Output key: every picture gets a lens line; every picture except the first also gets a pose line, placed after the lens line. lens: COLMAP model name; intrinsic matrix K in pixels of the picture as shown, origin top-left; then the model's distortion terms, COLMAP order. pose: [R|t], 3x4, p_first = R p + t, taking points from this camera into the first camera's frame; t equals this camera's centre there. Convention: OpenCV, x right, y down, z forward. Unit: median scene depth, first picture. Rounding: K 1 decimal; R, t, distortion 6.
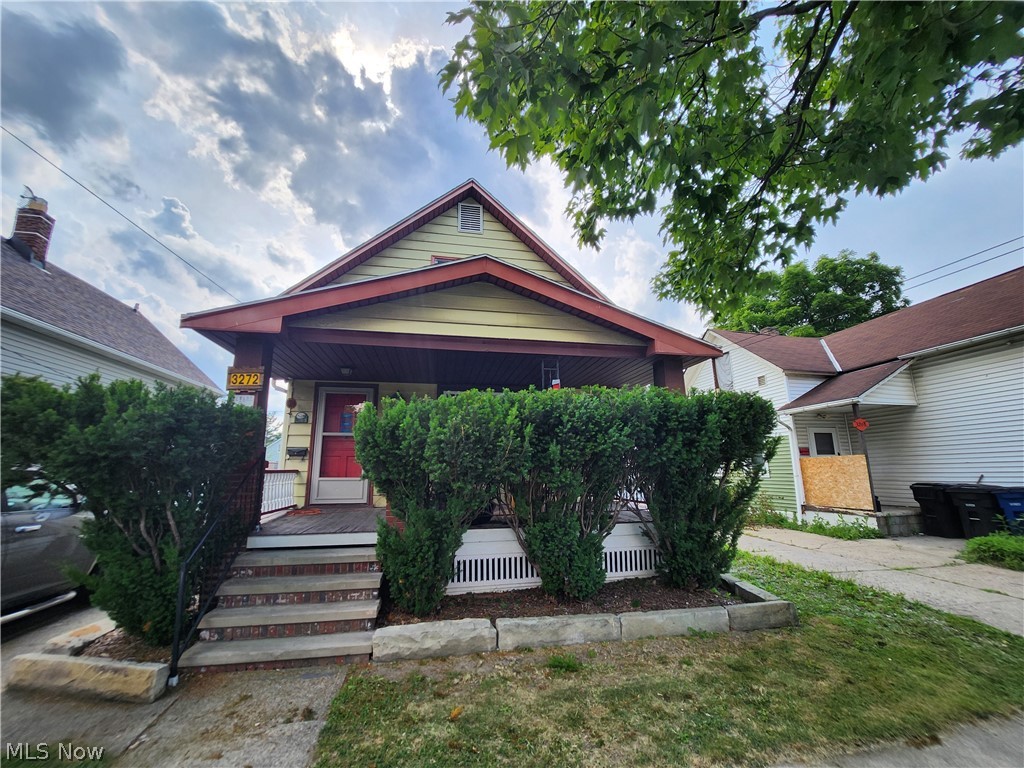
lens RADIAL K [[437.4, 0, 520.3], [0, 437.4, 384.7], [0, 0, 1]] dist [-0.000556, -0.000034]
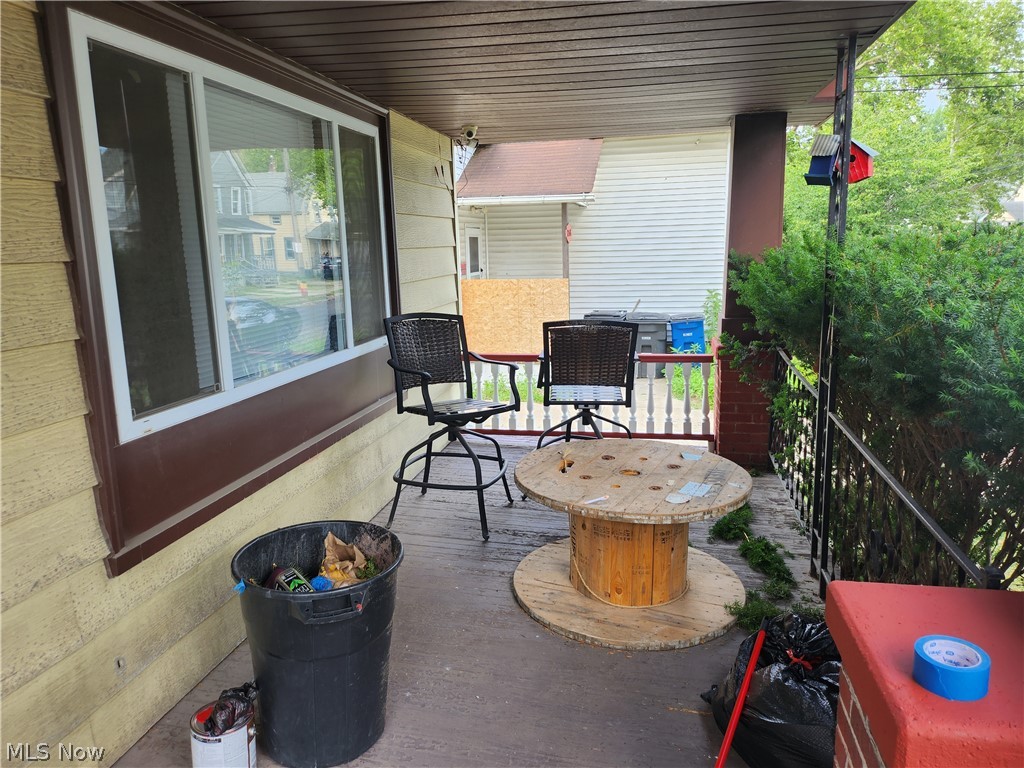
lens RADIAL K [[732.0, 0, 517.9], [0, 732.0, 379.5], [0, 0, 1]] dist [0.080372, -0.090692]
pose [[0.382512, -0.171154, 0.907960, -0.329652], [-0.166796, 0.953756, 0.250056, 0.040013], [-0.908771, -0.247093, 0.336275, 0.699476]]
